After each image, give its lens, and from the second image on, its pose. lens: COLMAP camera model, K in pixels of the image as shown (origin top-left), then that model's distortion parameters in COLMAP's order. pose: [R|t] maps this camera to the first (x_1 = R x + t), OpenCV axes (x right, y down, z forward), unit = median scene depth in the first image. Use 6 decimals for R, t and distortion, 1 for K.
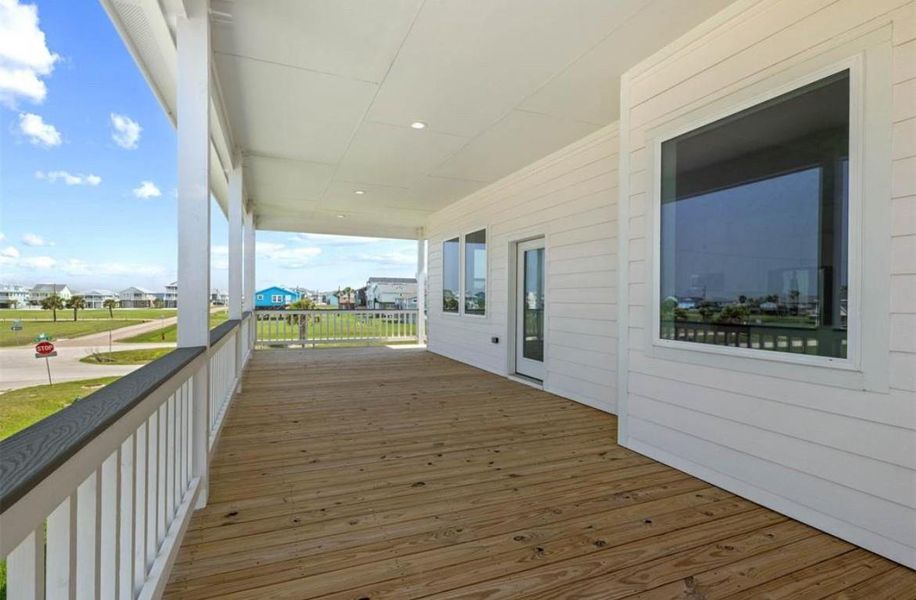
lens RADIAL K [[414.1, 0, 423.0], [0, 414.1, 295.4], [0, 0, 1]] dist [-0.001755, 0.000466]
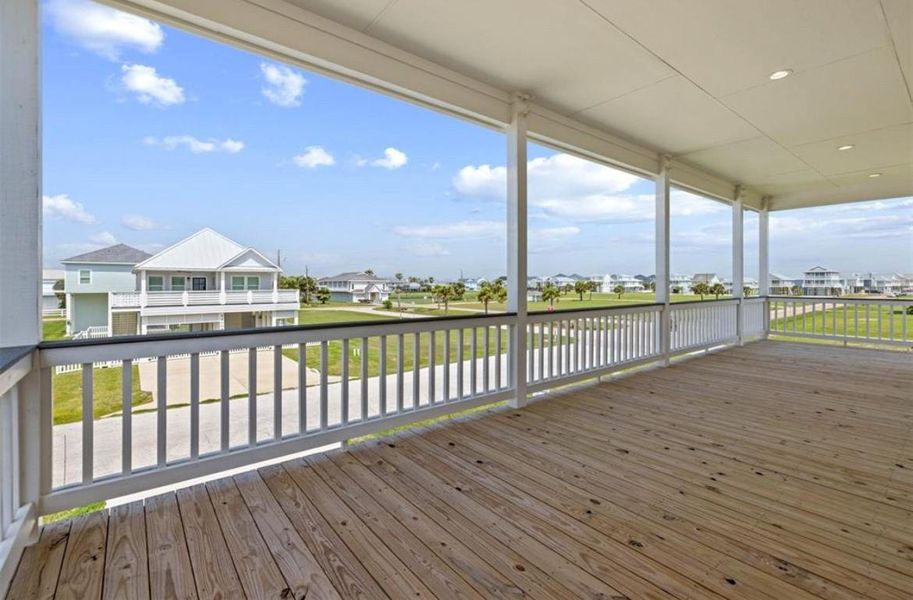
lens RADIAL K [[412.7, 0, 486.3], [0, 412.7, 282.5], [0, 0, 1]] dist [-0.001755, 0.000466]
pose [[0.344996, -0.008107, -0.938569, 0.770842], [0.008231, 0.999950, -0.005612, 0.005534], [0.938568, -0.005789, 0.345045, 0.233677]]
